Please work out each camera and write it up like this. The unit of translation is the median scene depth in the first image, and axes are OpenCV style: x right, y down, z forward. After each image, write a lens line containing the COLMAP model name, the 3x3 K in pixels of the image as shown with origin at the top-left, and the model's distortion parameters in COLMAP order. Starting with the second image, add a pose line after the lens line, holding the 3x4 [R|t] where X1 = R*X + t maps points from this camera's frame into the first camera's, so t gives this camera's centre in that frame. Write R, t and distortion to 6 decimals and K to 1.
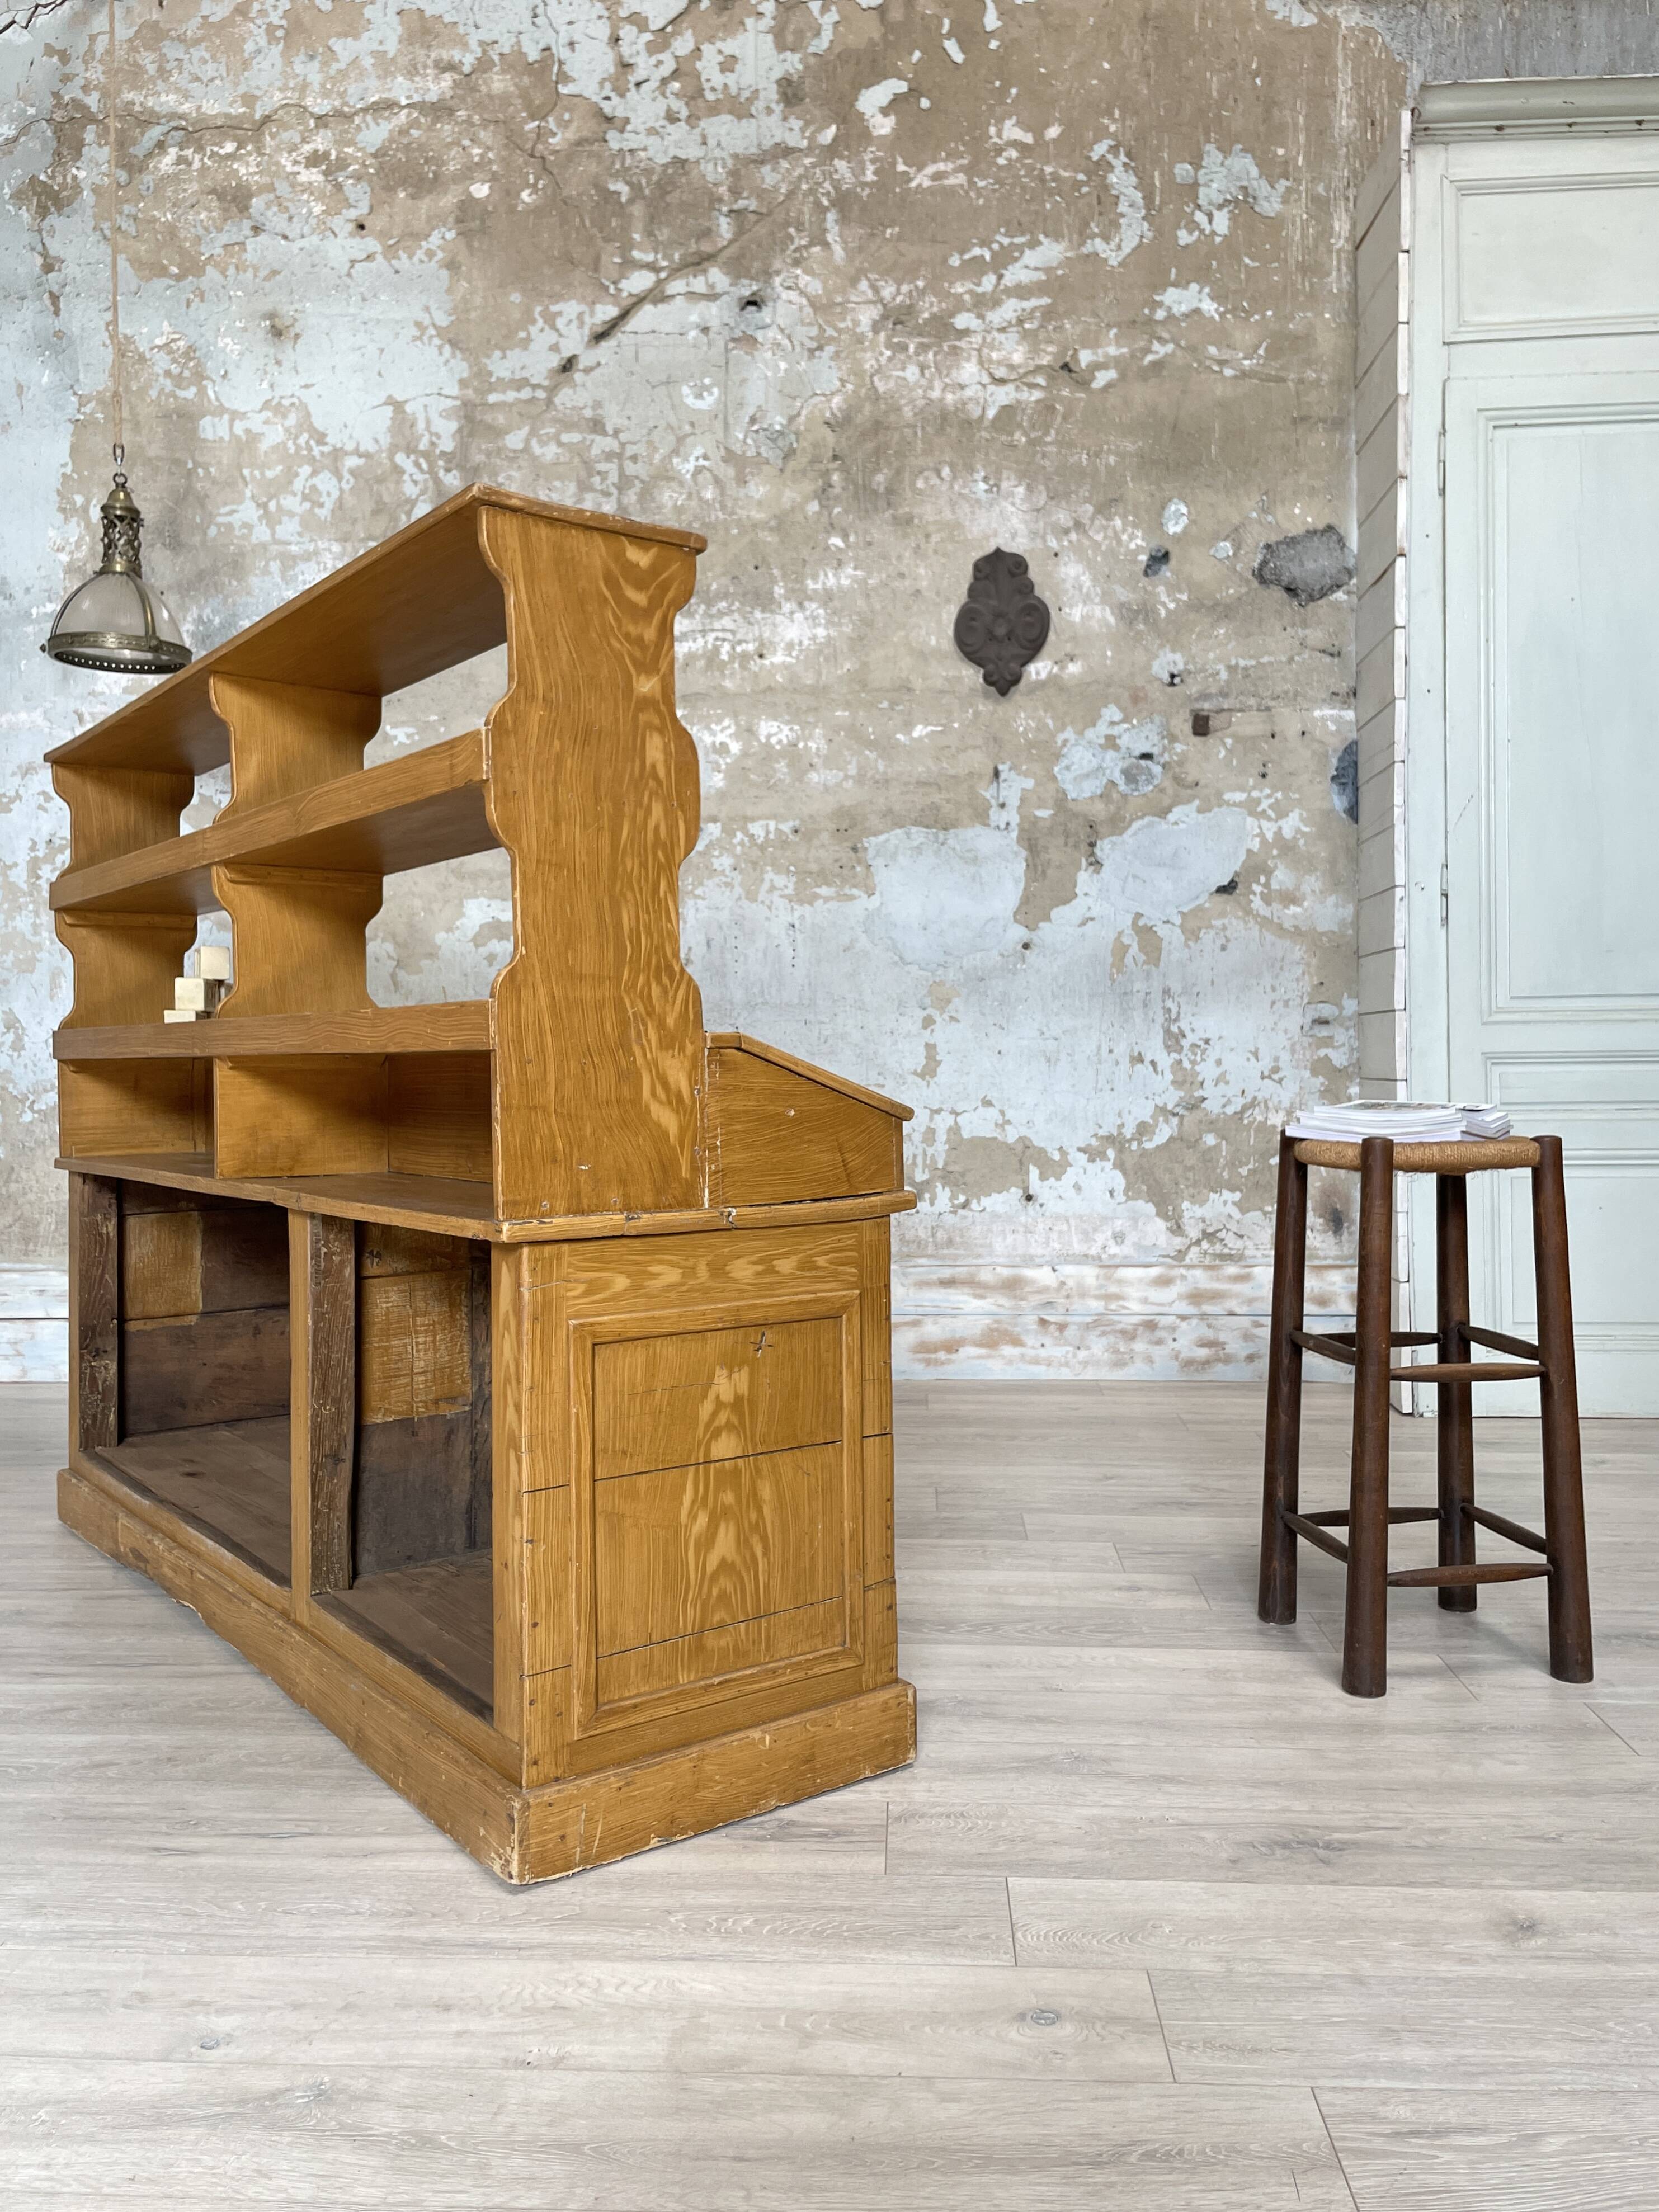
lens RADIAL K [[1675.5, 0, 822.5], [0, 1675.5, 1089.4], [0, 0, 1]] dist [0.085053, -0.106975]
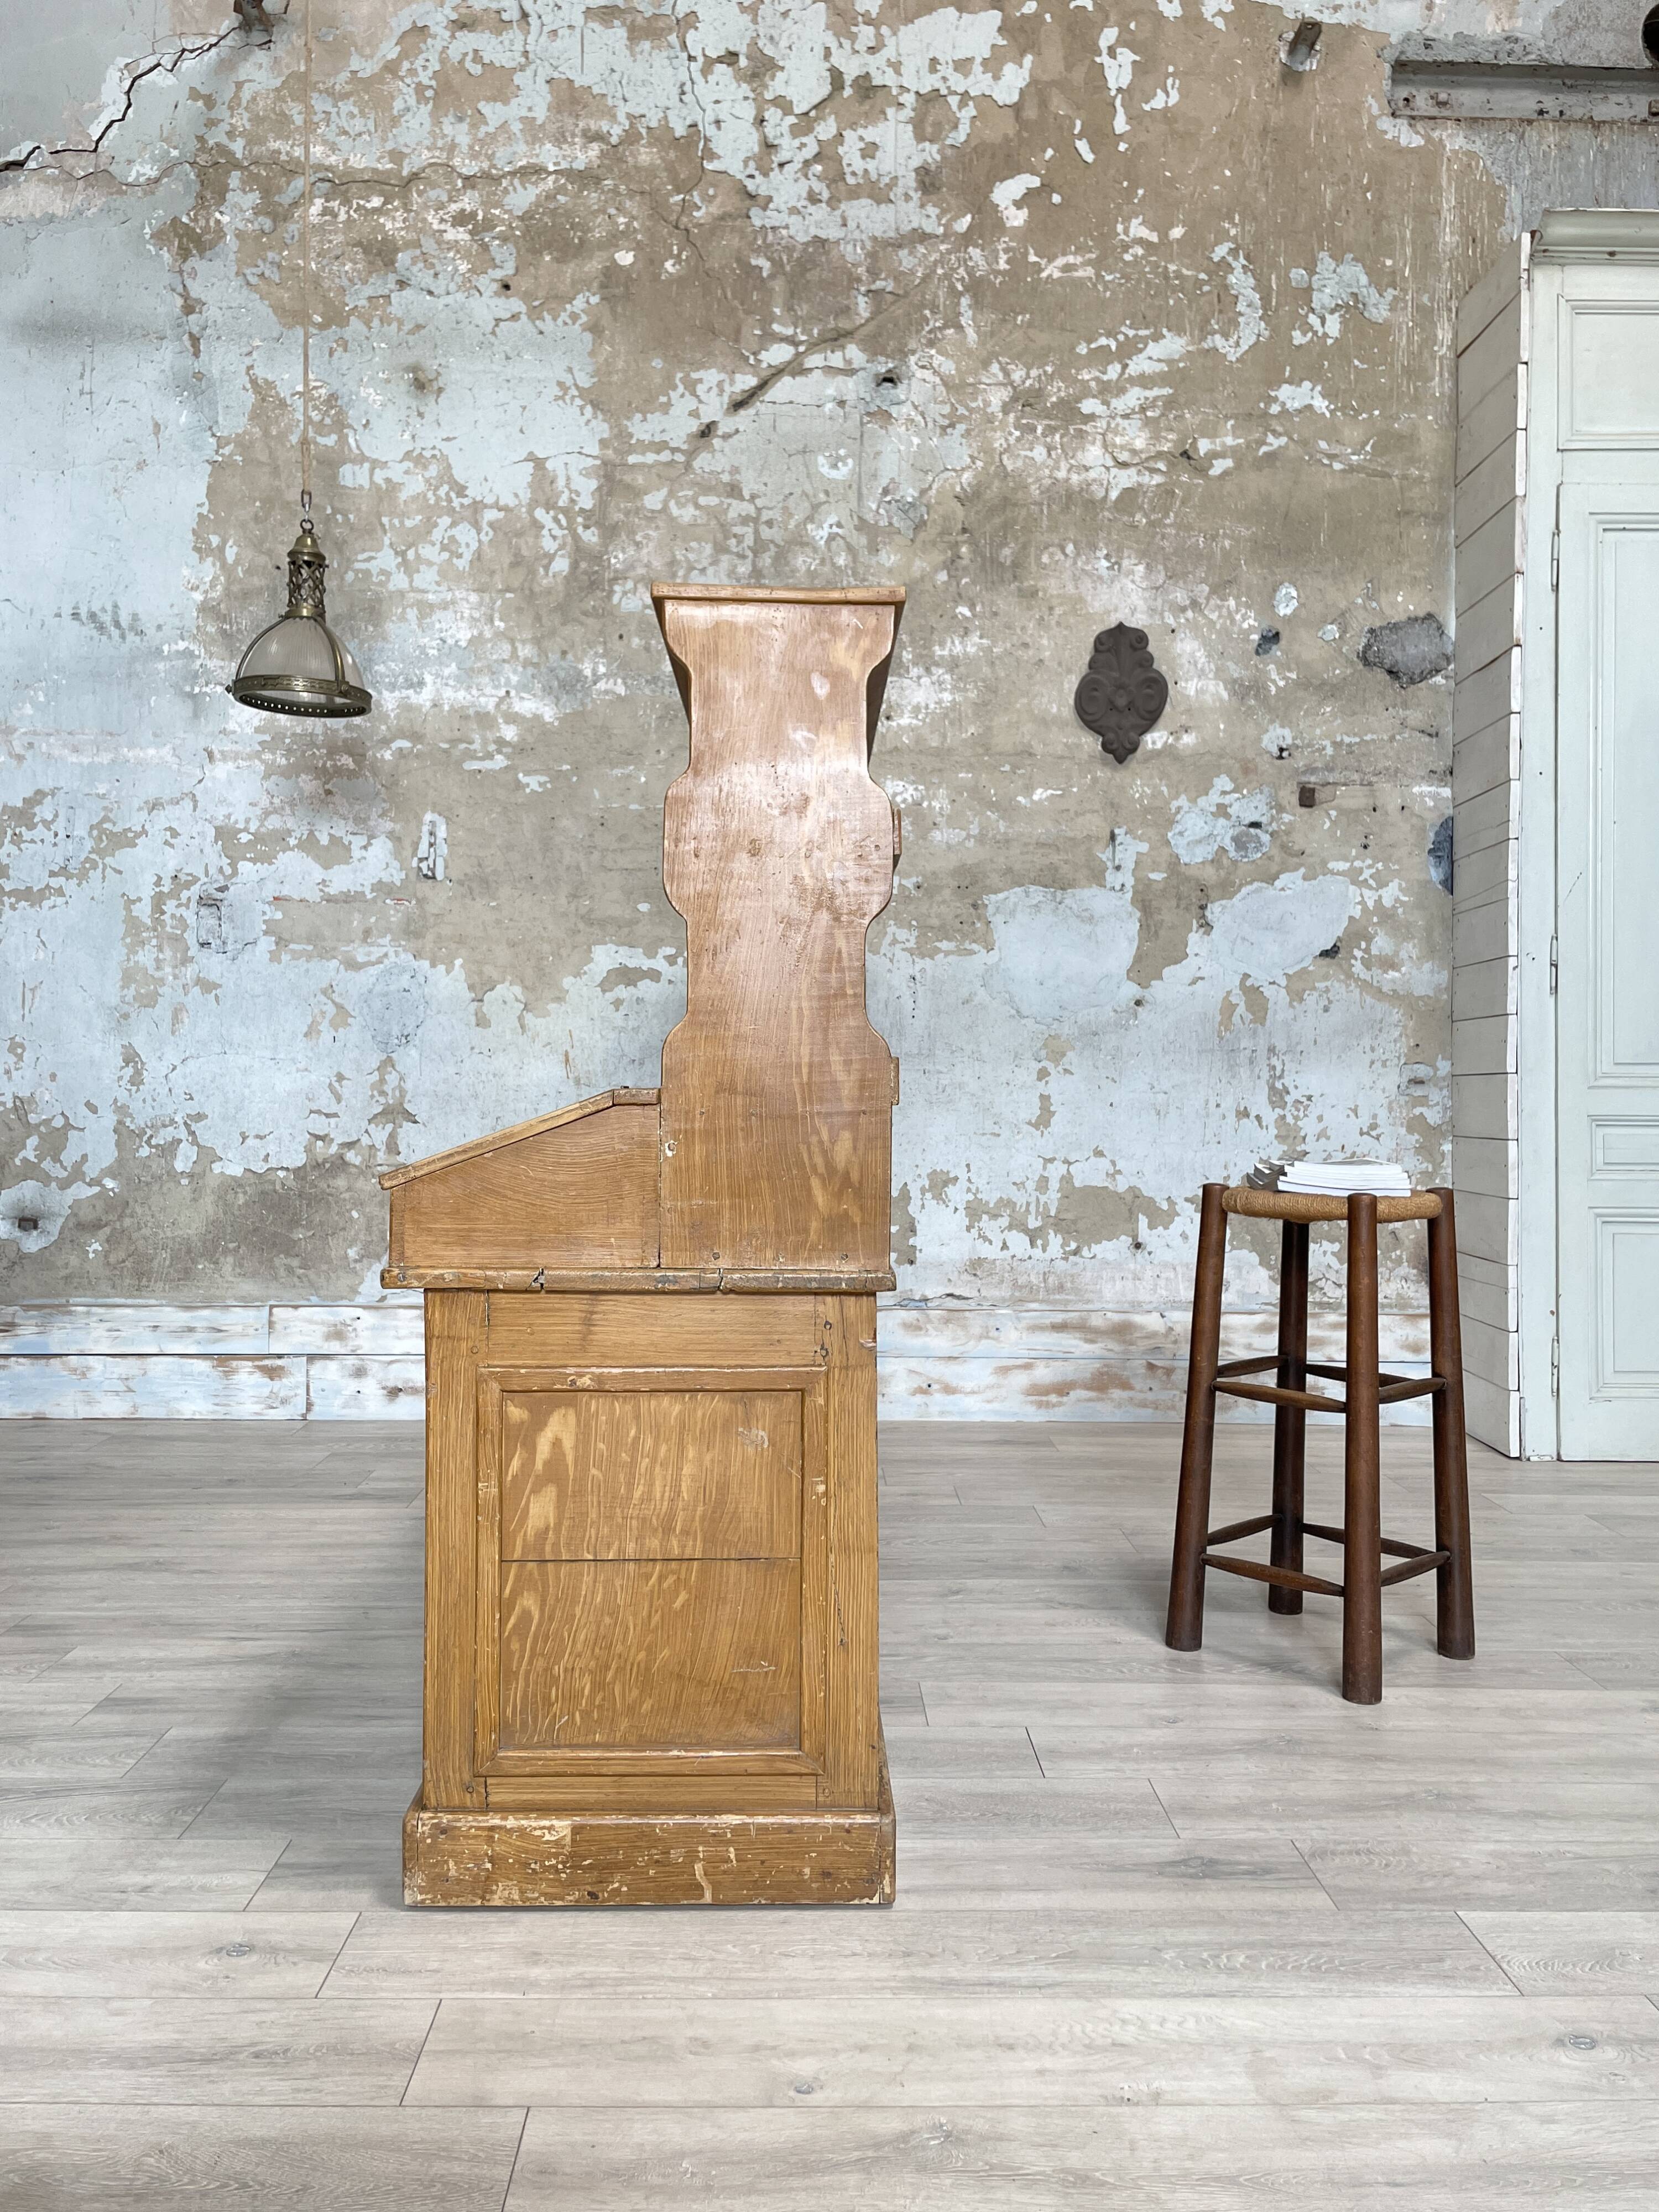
lens RADIAL K [[1675.5, 0, 827.6], [0, 1675.5, 1092.0], [0, 0, 1]] dist [0.085053, -0.106975]
pose [[0.997285, 0.018959, 0.071161, -0.143961], [-0.017437, 0.999607, -0.021955, -0.004091], [-0.071550, 0.020654, 0.997223, -0.022777]]
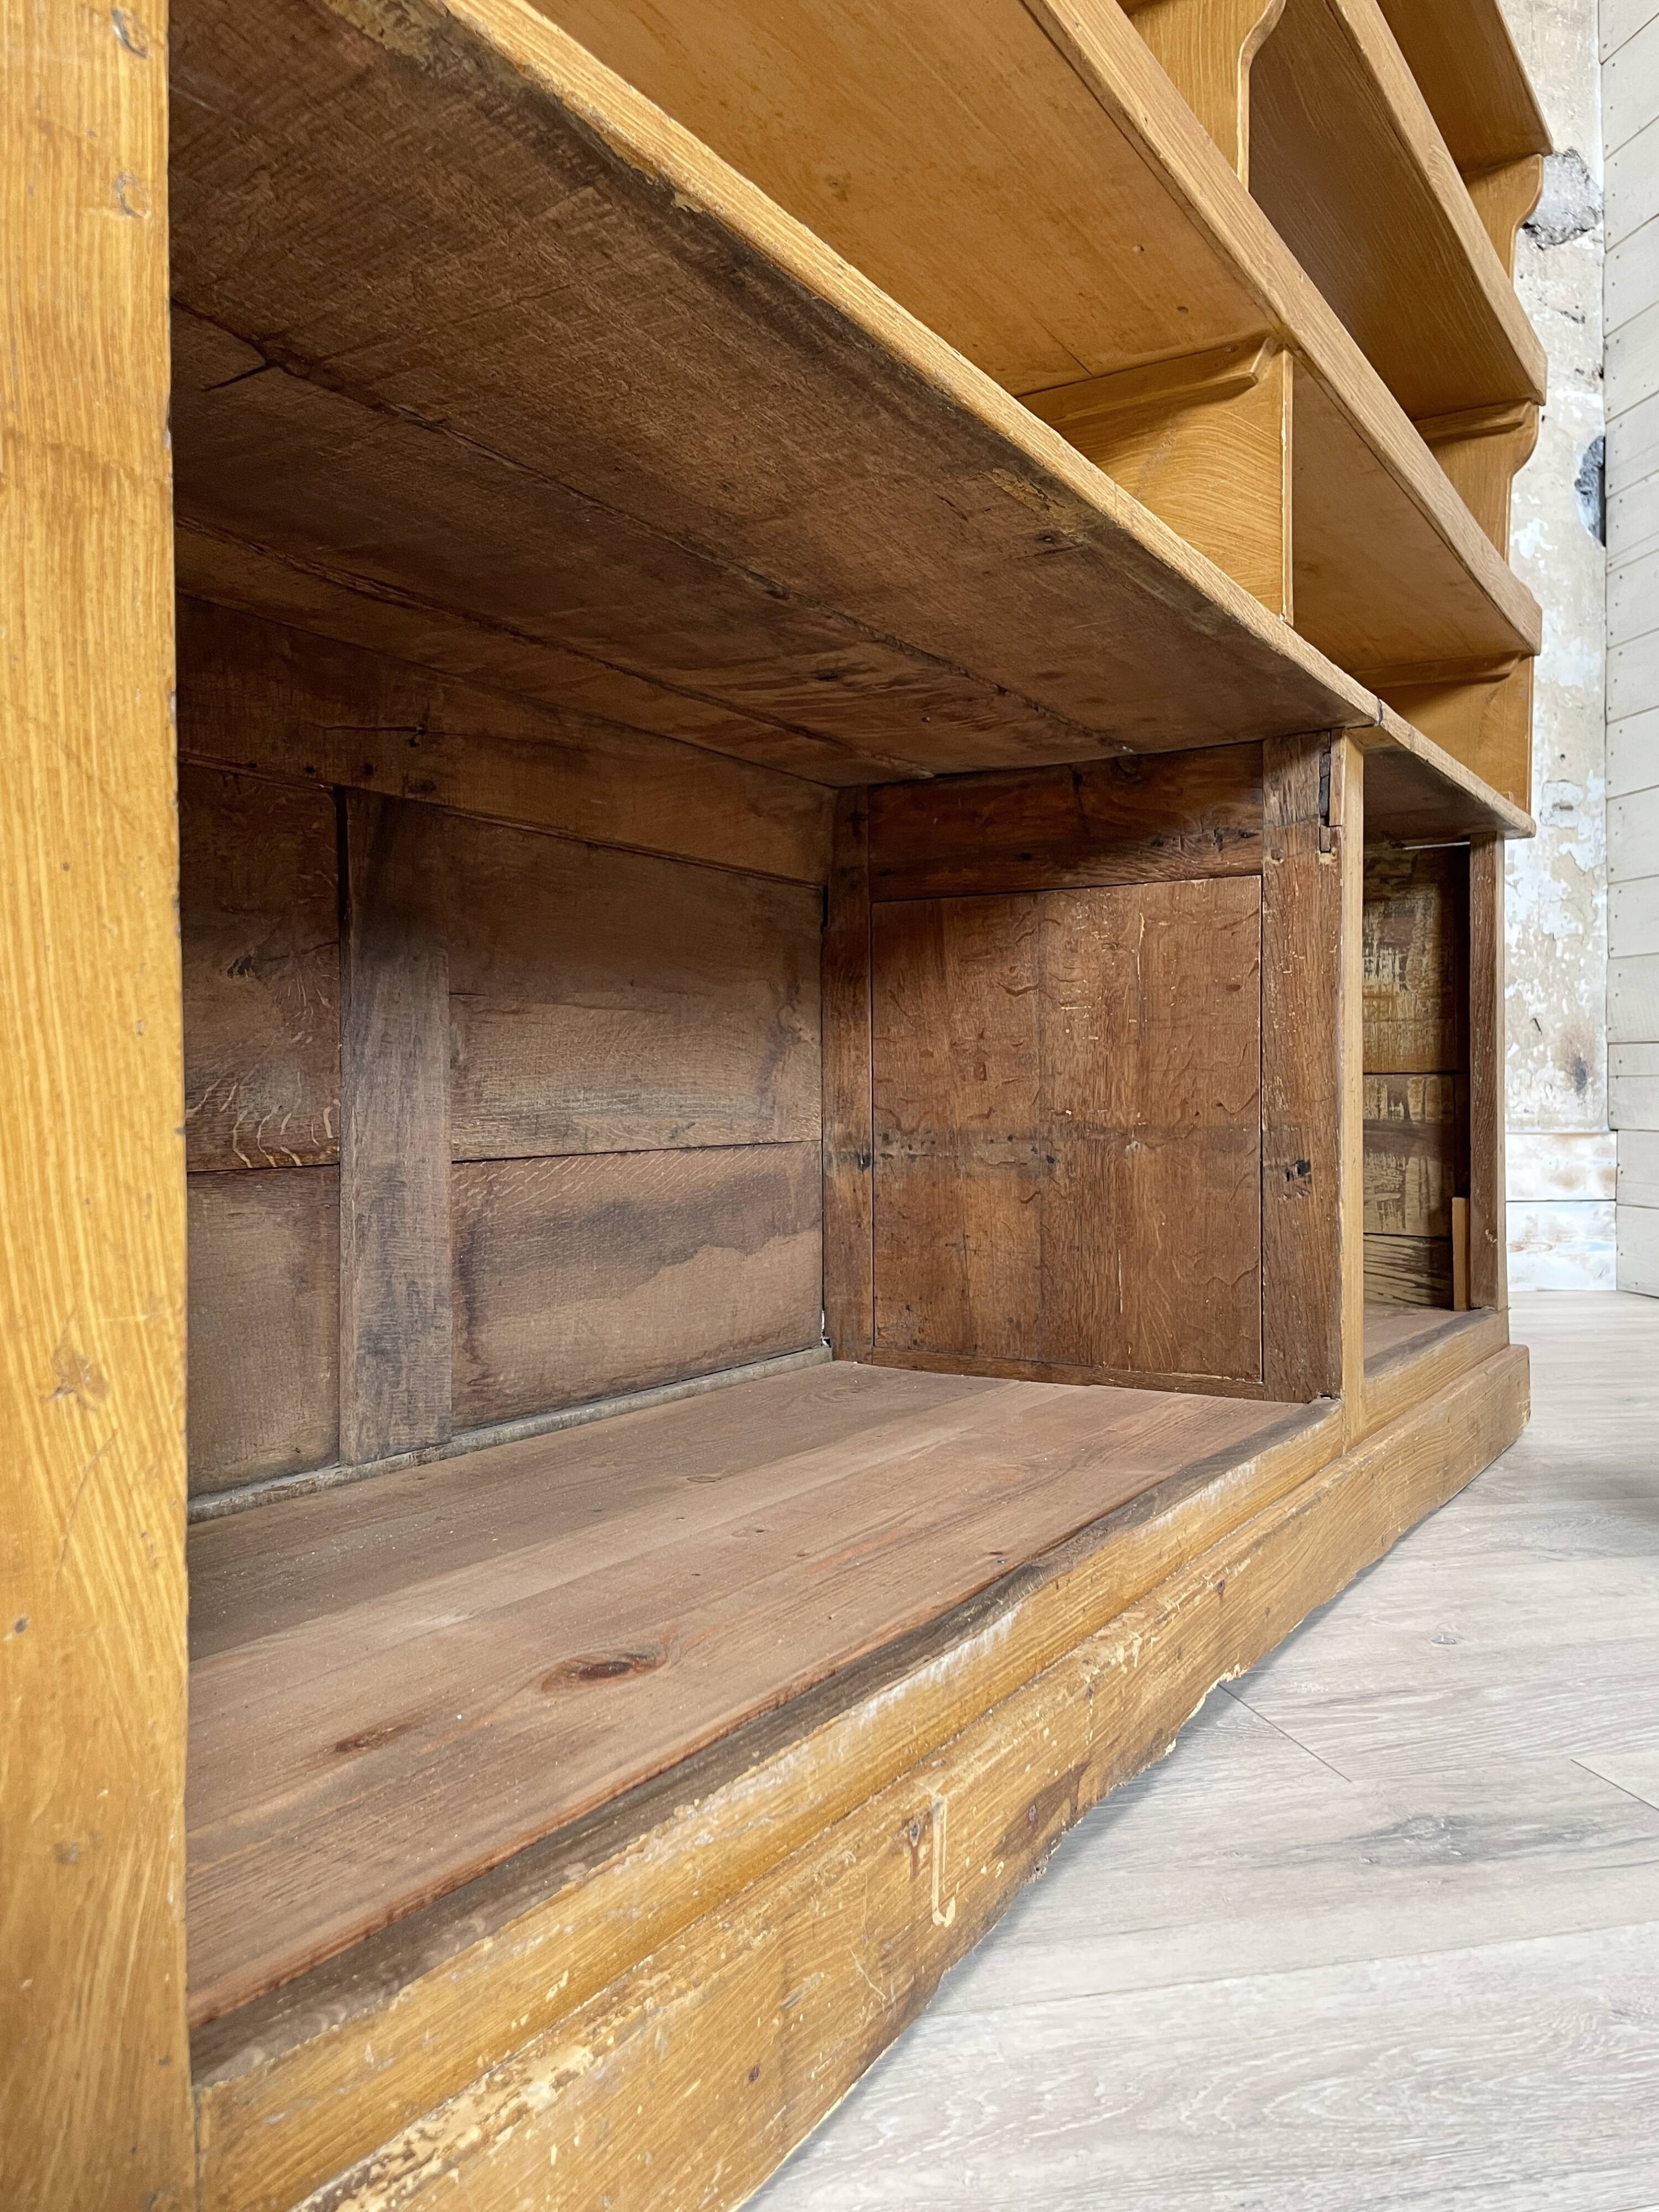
lens RADIAL K [[1675.5, 0, 826.5], [0, 1675.5, 1102.2], [0, 0, 1]] dist [0.085053, -0.106975]
pose [[0.959435, 0.008072, 0.281814, -0.225327], [-0.003293, 0.999843, -0.017427, 0.103593], [-0.281910, 0.015792, 0.959311, 0.371511]]
